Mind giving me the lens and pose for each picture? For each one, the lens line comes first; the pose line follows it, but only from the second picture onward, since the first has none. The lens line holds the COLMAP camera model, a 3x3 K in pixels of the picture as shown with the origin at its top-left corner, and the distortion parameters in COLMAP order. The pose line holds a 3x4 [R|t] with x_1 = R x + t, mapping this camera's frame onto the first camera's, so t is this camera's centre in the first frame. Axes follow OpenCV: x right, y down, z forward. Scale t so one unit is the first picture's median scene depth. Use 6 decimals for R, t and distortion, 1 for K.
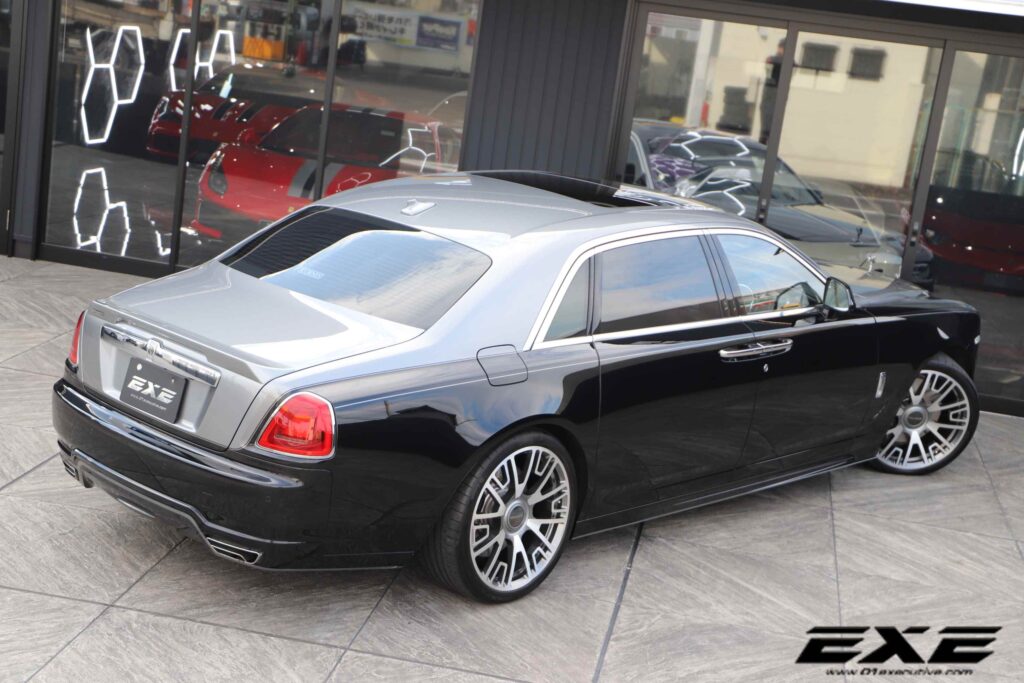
lens RADIAL K [[1702.4, 0, 512.0], [0, 1702.4, 341.5], [0, 0, 1]] dist [0.159591, 0.105061]
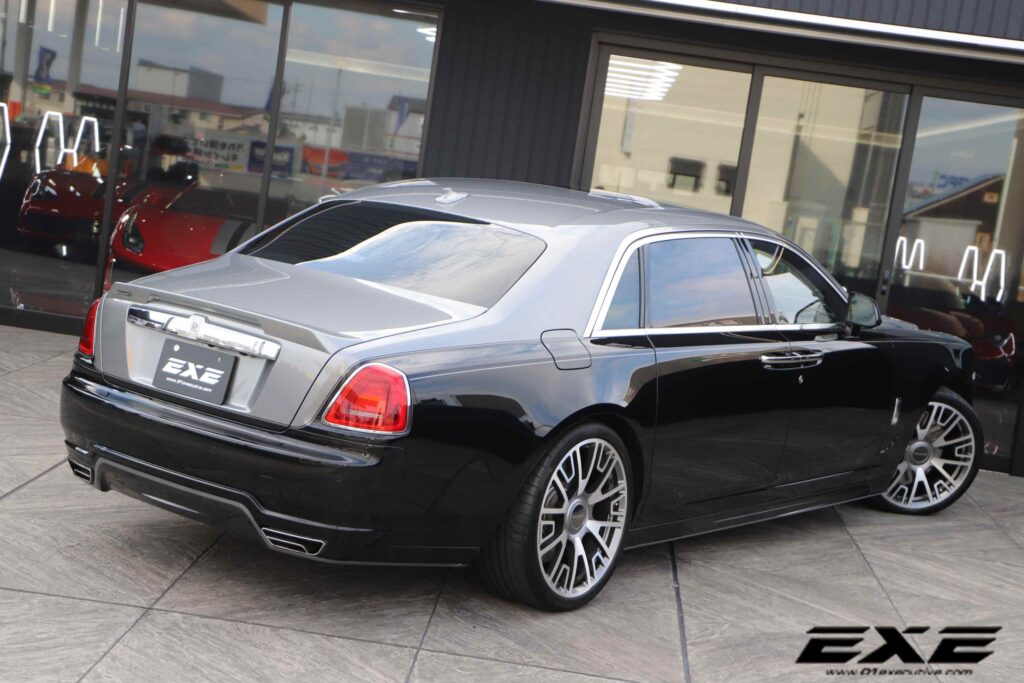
lens RADIAL K [[1772.3, 0, 512.0], [0, 1772.3, 341.5], [0, 0, 1]] dist [0.178699, 0.113620]
pose [[0.993187, 0.000077, 0.116532, -0.143450], [0.010946, 0.995517, -0.093949, 0.097289], [-0.116017, 0.094585, 0.988733, 0.041590]]
